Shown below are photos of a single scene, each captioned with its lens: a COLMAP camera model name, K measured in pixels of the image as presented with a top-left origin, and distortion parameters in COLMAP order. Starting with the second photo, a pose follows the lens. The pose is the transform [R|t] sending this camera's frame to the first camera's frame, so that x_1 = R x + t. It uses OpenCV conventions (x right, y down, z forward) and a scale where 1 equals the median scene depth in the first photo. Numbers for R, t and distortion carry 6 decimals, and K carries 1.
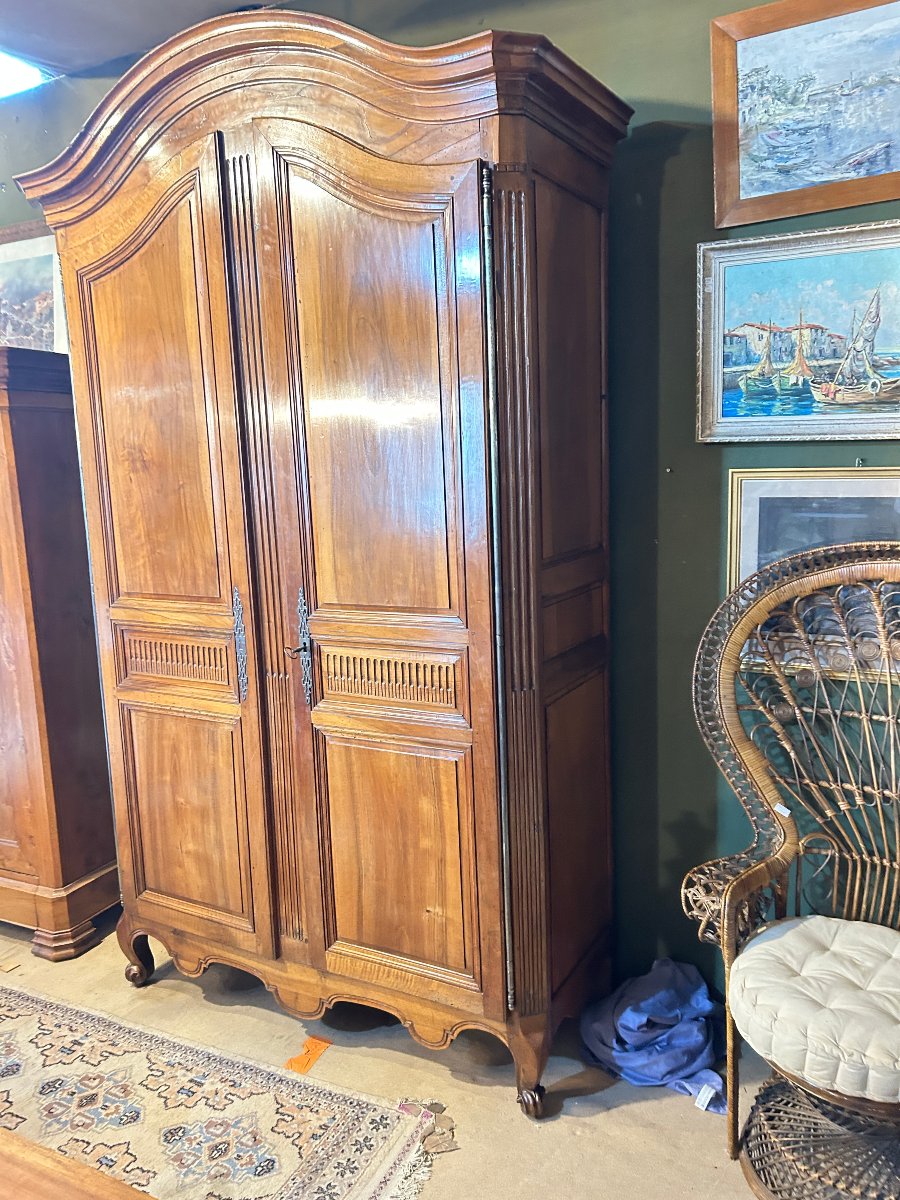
lens RADIAL K [[906.5, 0, 446.0], [0, 906.5, 604.1], [0, 0, 1]] dist [0.050350, -0.051974]
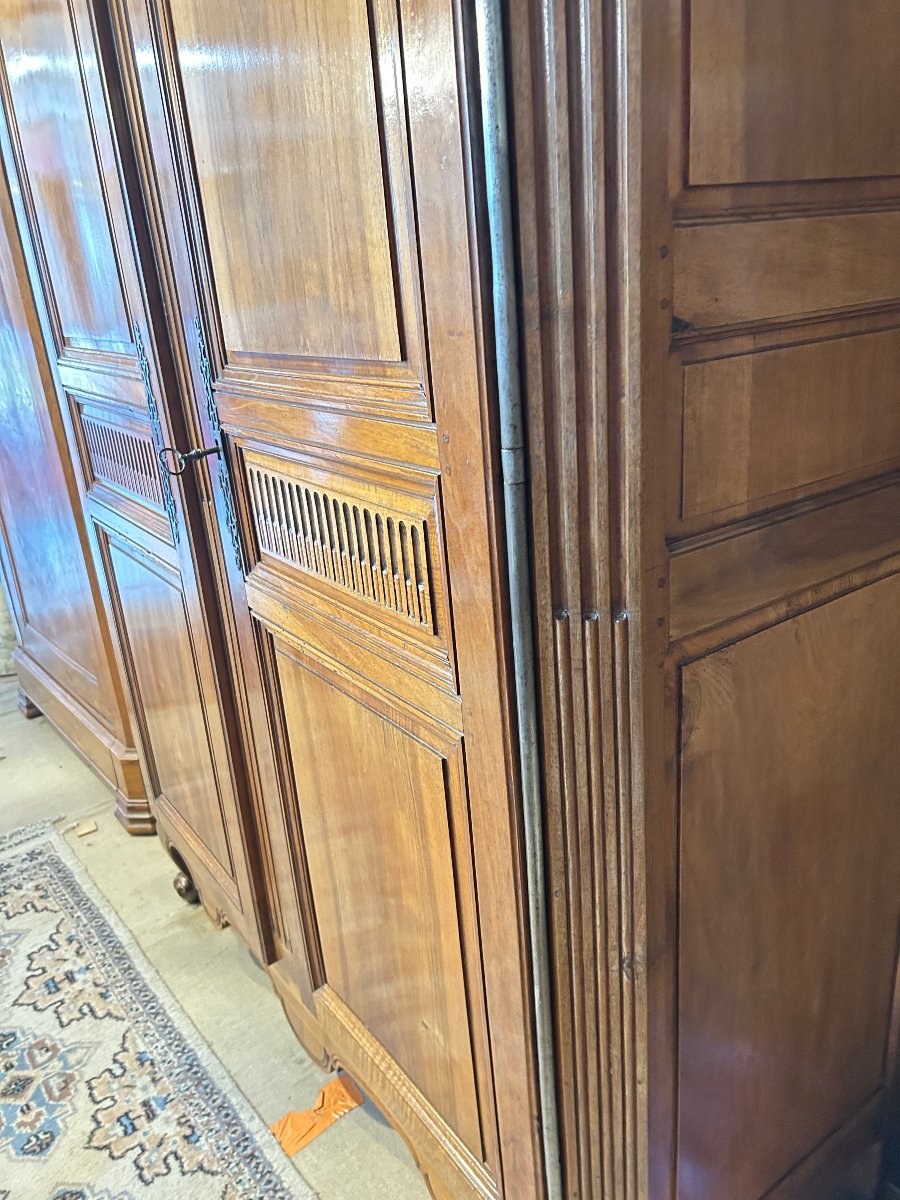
lens RADIAL K [[906.5, 0, 460.6], [0, 906.5, 611.1], [0, 0, 1]] dist [0.050350, -0.051974]
pose [[0.907751, 0.123240, -0.401000, 0.162336], [-0.026202, 0.970665, 0.239004, 0.012962], [0.418691, -0.206449, 0.884351, 0.634613]]
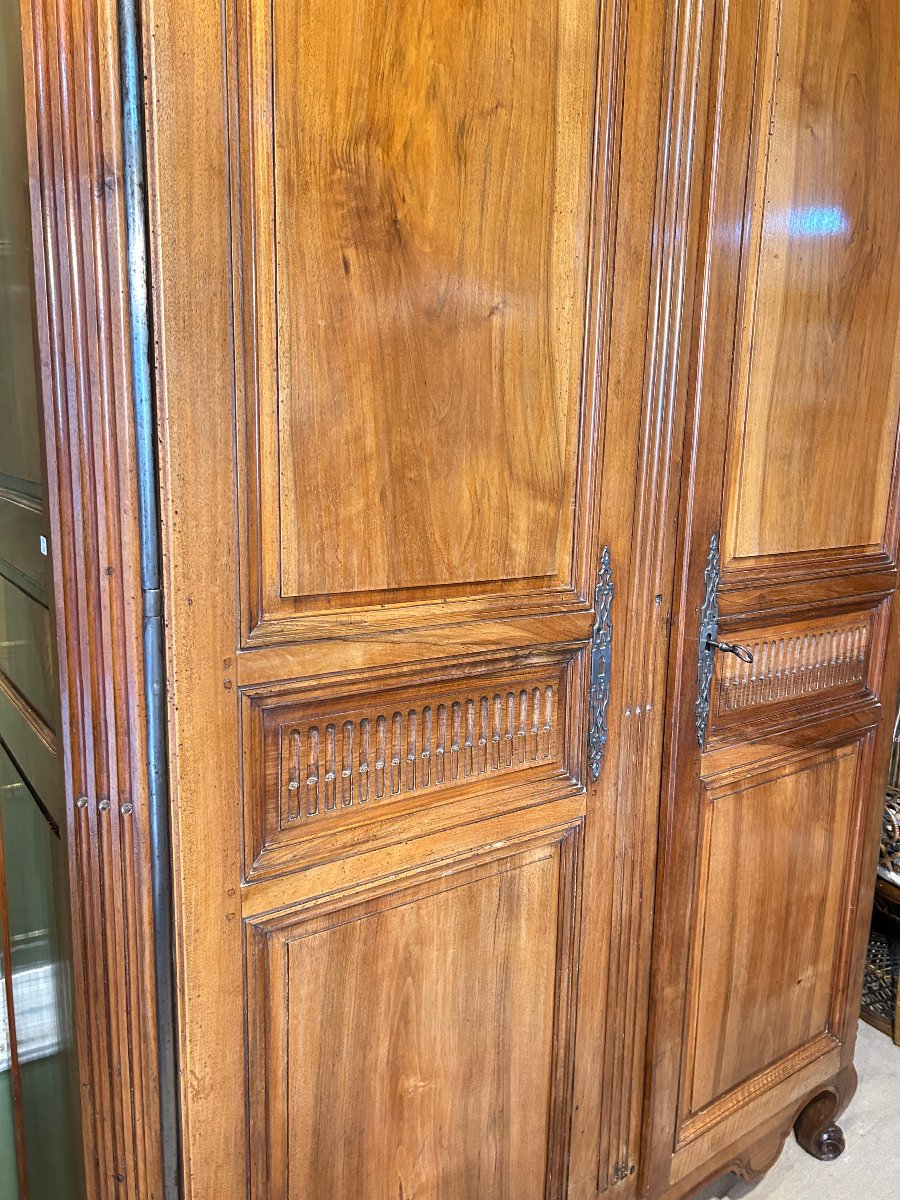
lens RADIAL K [[906.5, 0, 460.4], [0, 906.5, 603.5], [0, 0, 1]] dist [0.050350, -0.051974]
pose [[0.418119, -0.118863, 0.900582, -0.734417], [0.098887, 0.991466, 0.084947, -0.039238], [-0.902994, 0.053538, 0.426305, 0.922227]]
